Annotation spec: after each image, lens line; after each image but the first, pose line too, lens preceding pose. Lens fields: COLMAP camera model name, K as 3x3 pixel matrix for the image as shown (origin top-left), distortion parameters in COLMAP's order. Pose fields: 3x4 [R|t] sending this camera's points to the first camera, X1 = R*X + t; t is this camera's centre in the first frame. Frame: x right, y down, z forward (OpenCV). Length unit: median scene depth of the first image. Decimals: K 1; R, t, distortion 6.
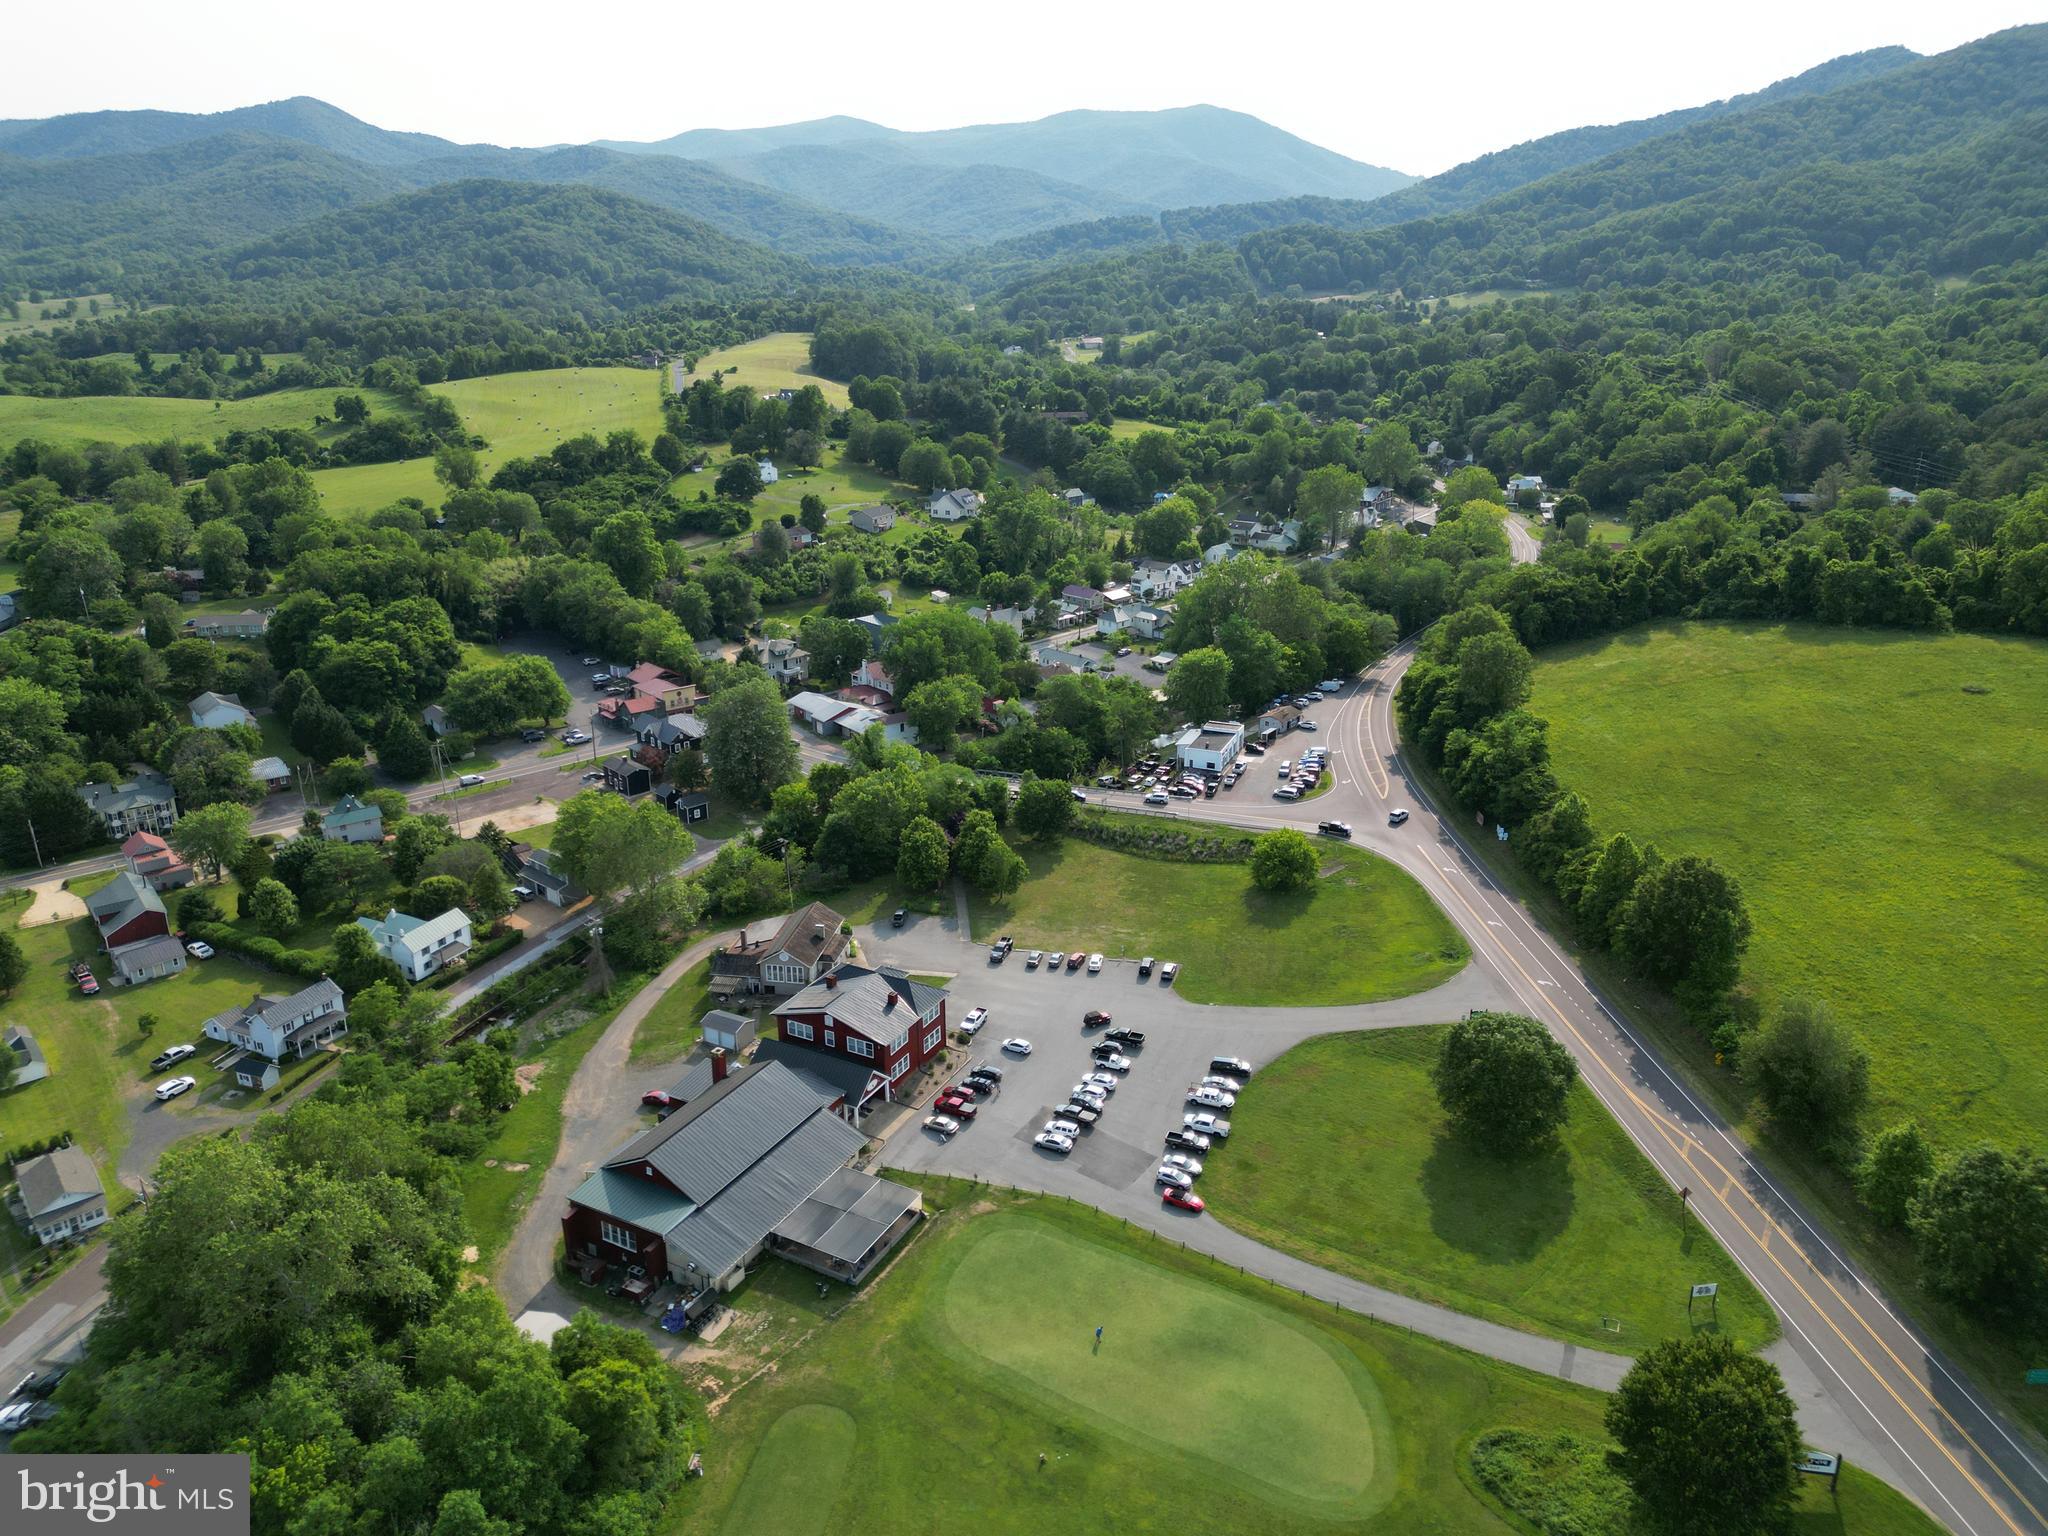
lens RADIAL K [[1423.7, 0, 1018.8], [0, 1423.7, 767.2], [0, 0, 1]] dist [0.089470, -0.097795]
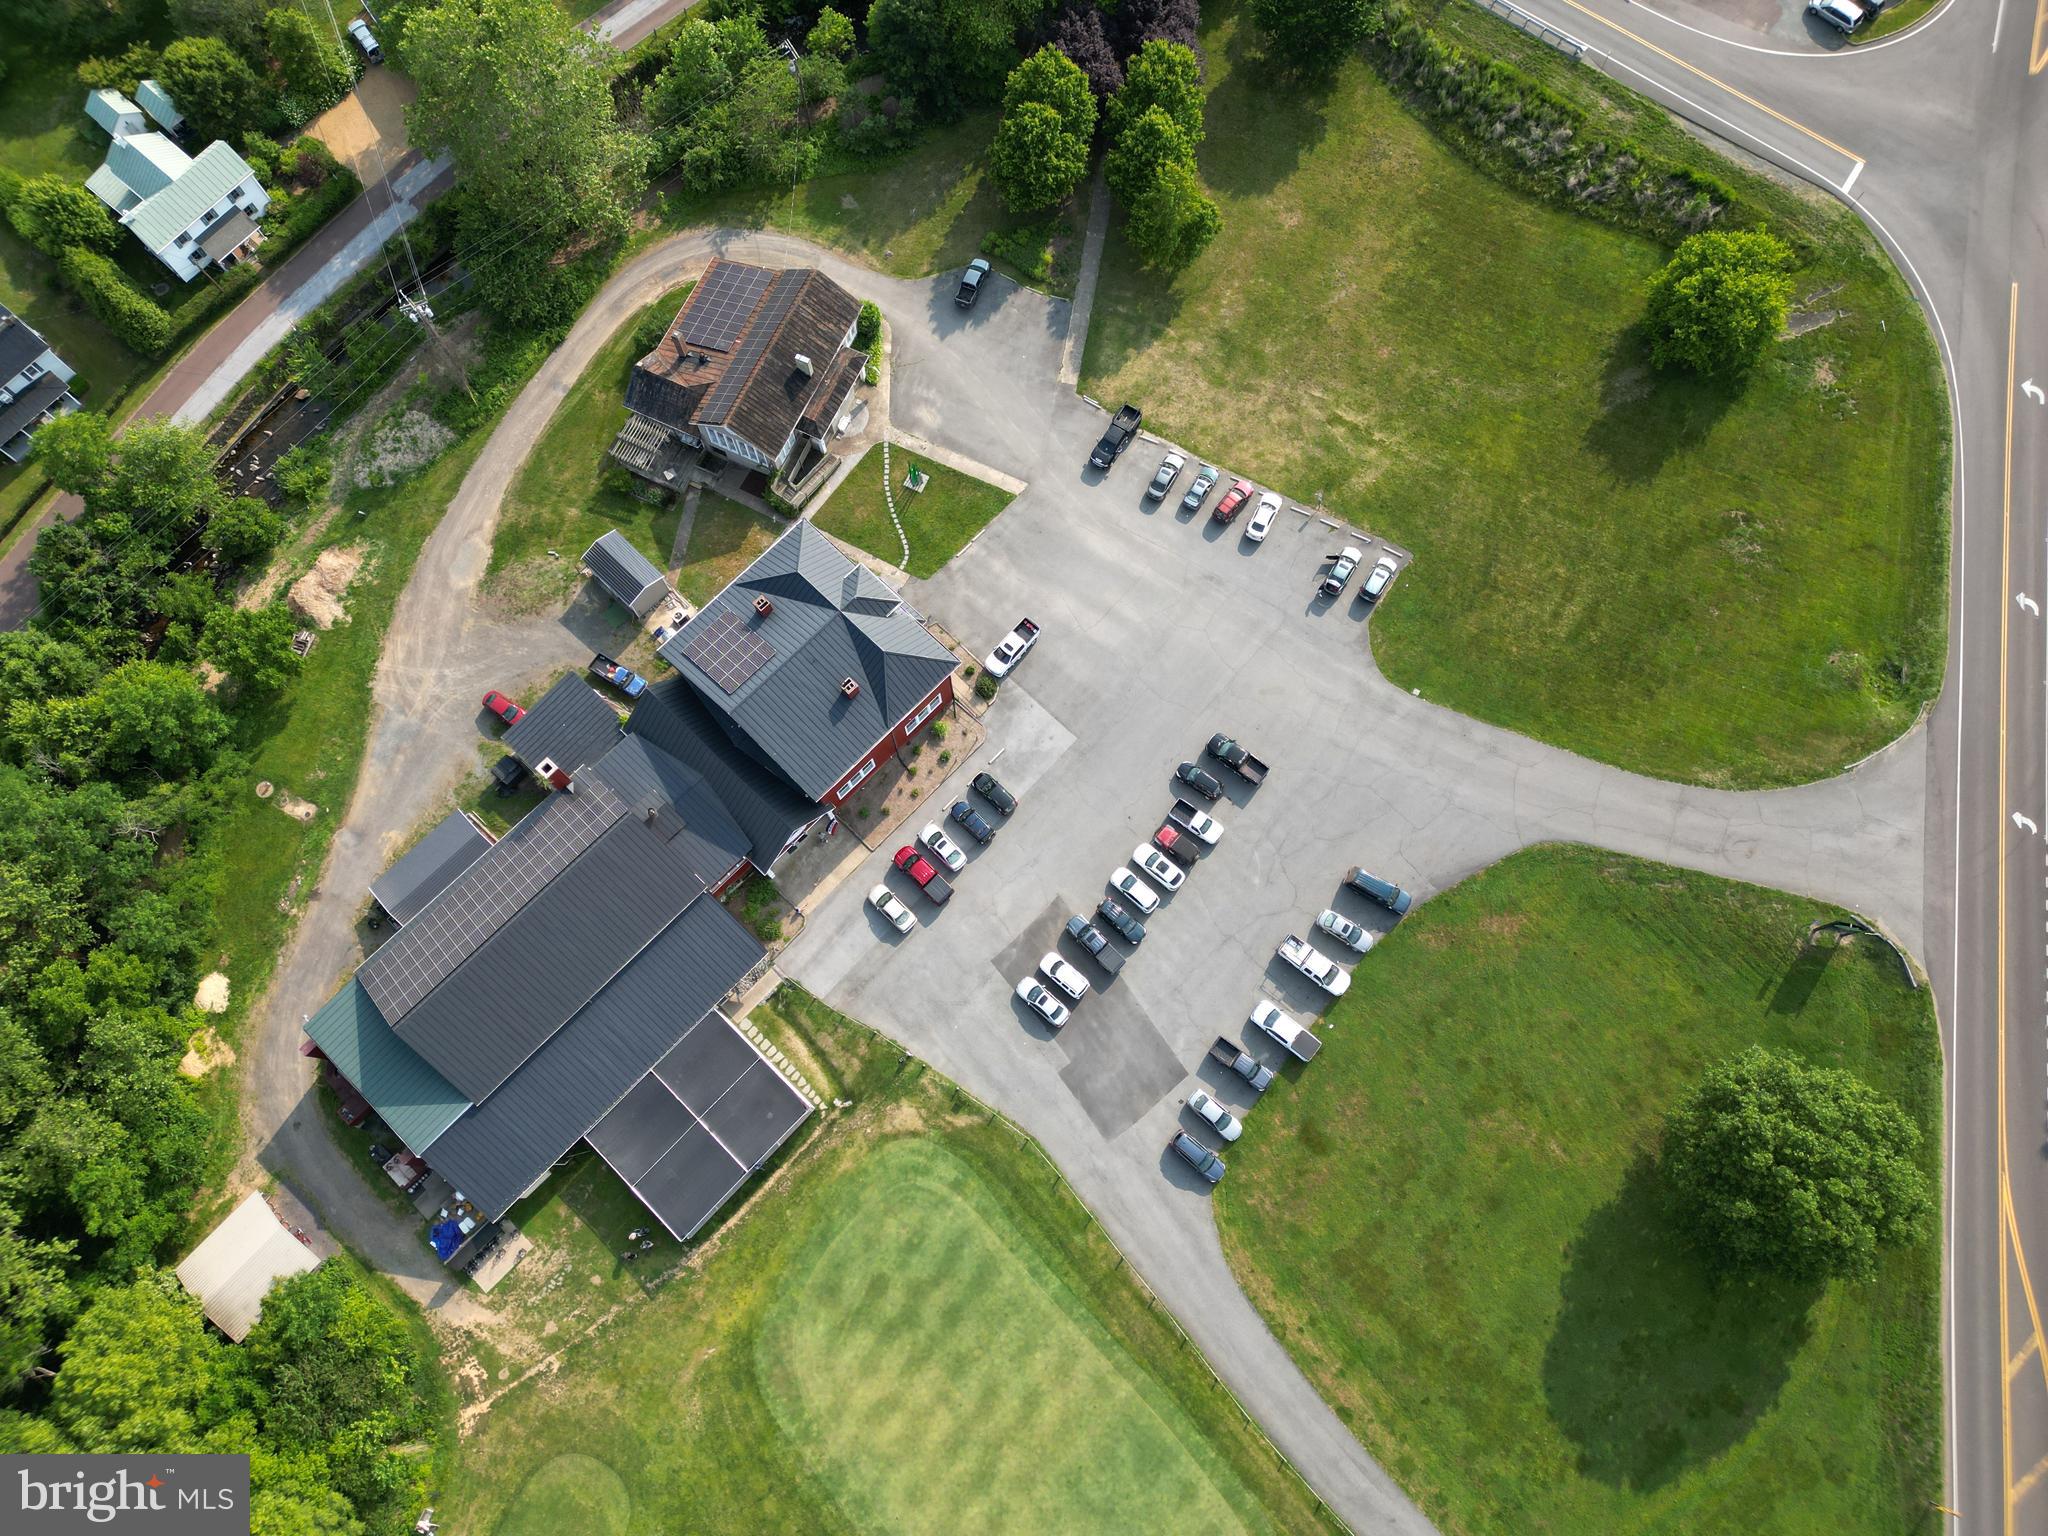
lens RADIAL K [[1433.9, 0, 1019.1], [0, 1433.9, 765.8], [0, 0, 1]] dist [0.072155, -0.075947]
pose [[0.963892, 0.253720, -0.080860, 0.024622], [-0.085707, 0.583076, 0.807884, -0.209890], [0.252123, -0.771783, 0.583768, 0.441069]]
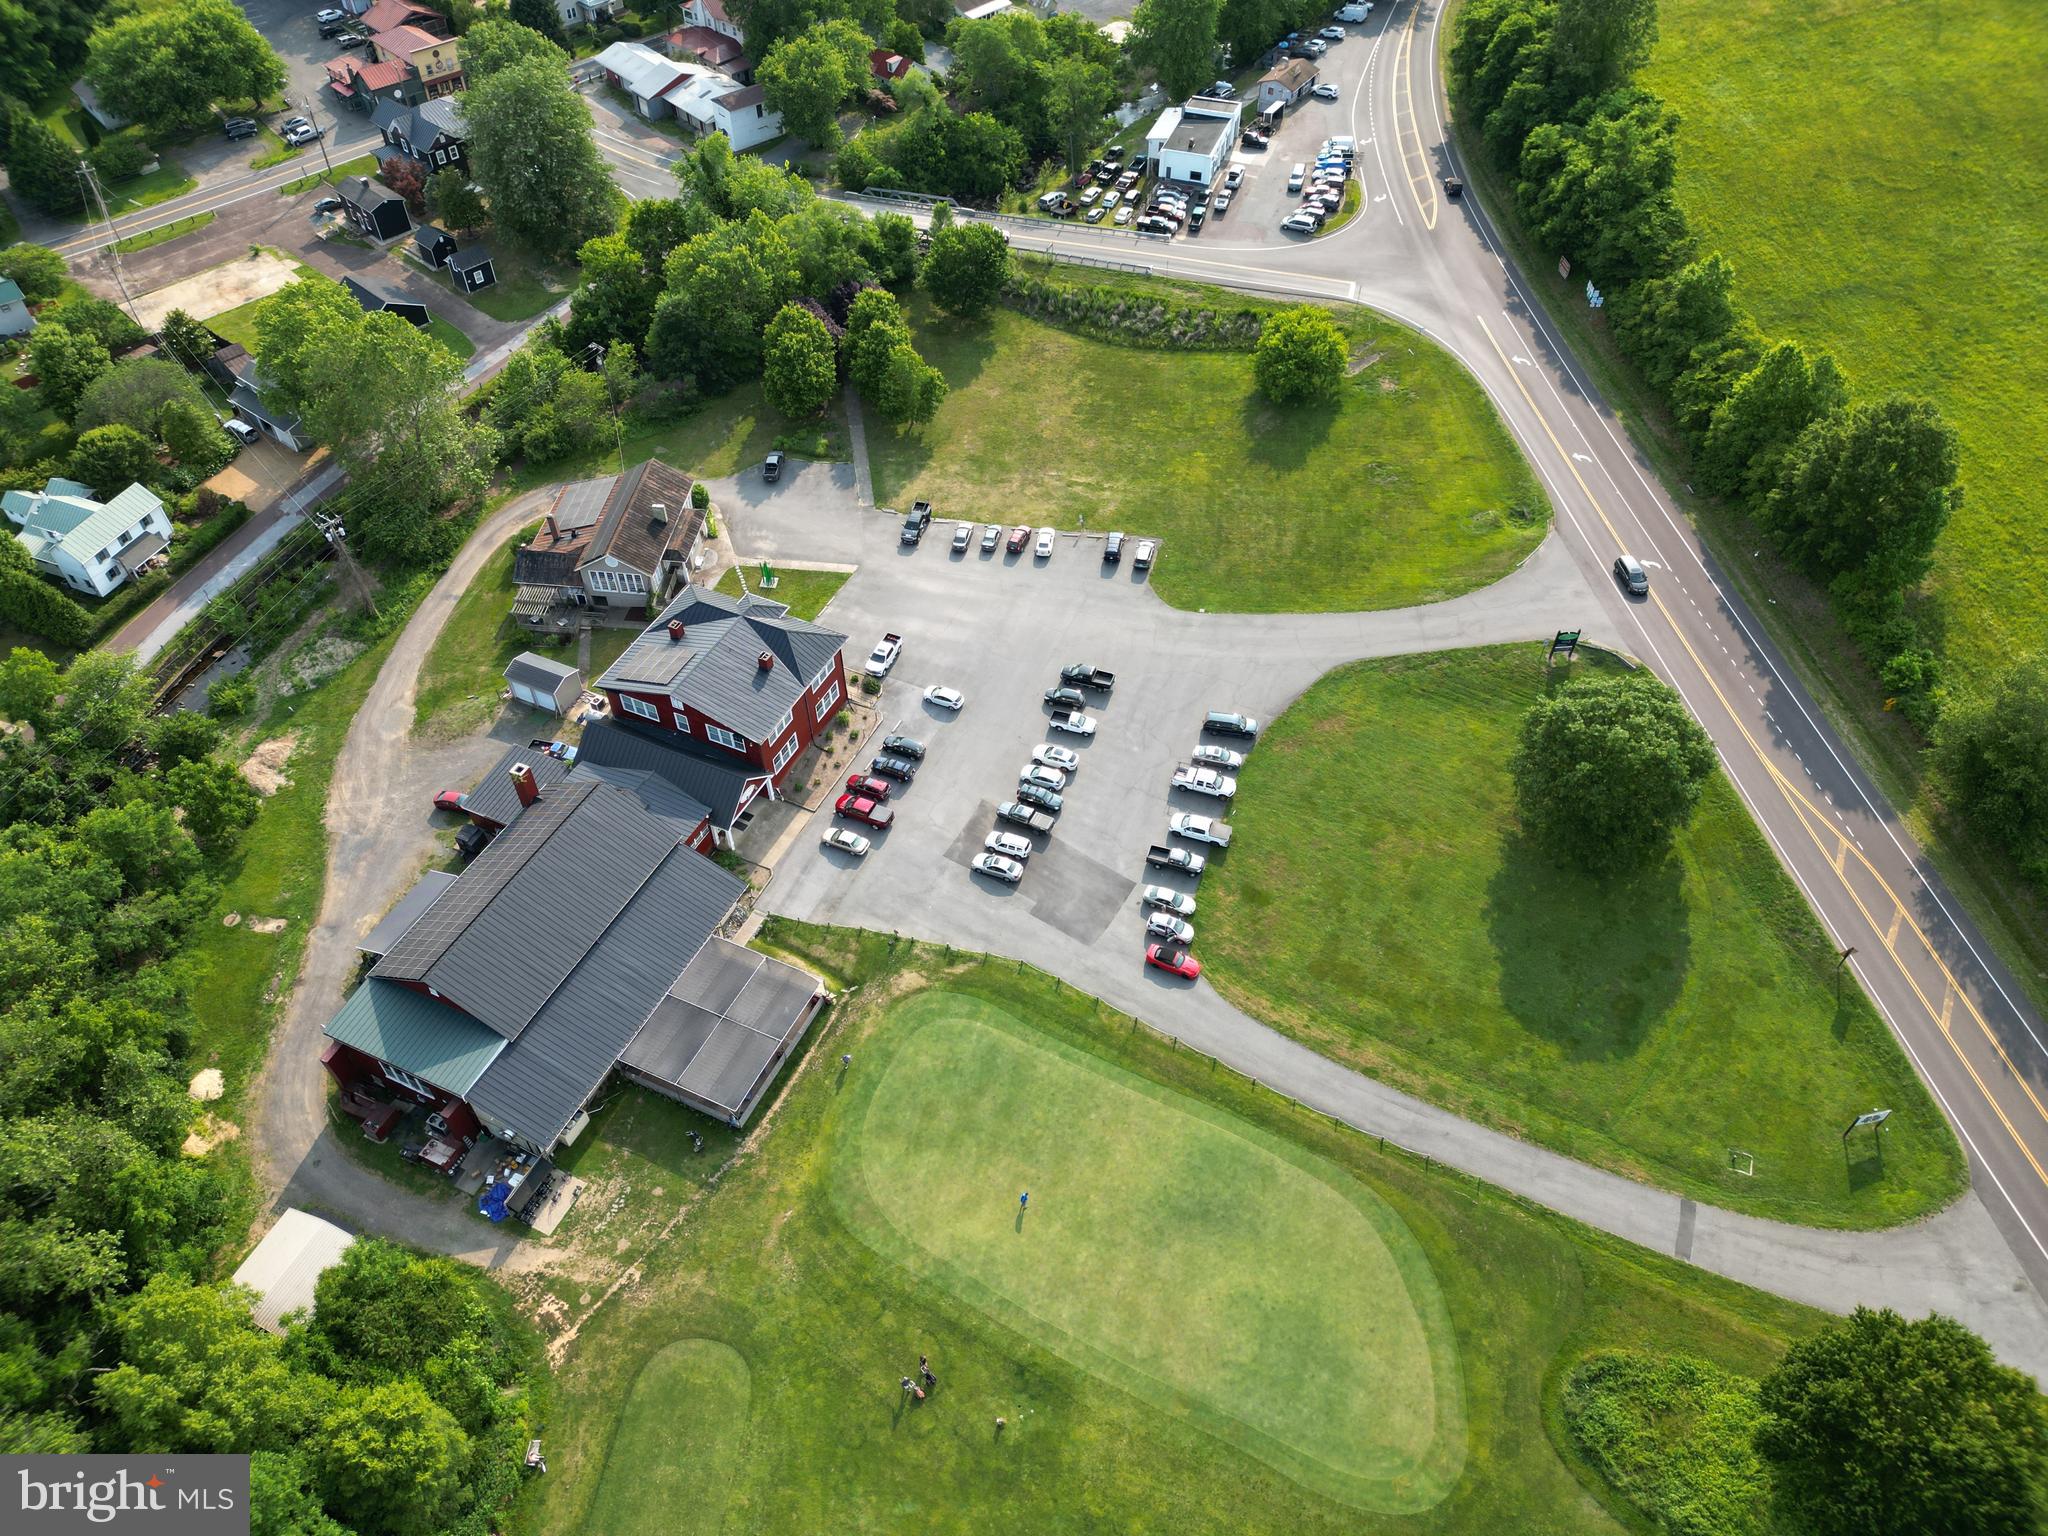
lens RADIAL K [[1433.9, 0, 1019.1], [0, 1433.9, 765.8], [0, 0, 1]] dist [0.072155, -0.075947]
pose [[0.998351, -0.042550, 0.038538, 0.005519], [0.019663, 0.884142, 0.466804, -0.084319], [-0.053936, -0.465276, 0.883521, 0.230548]]
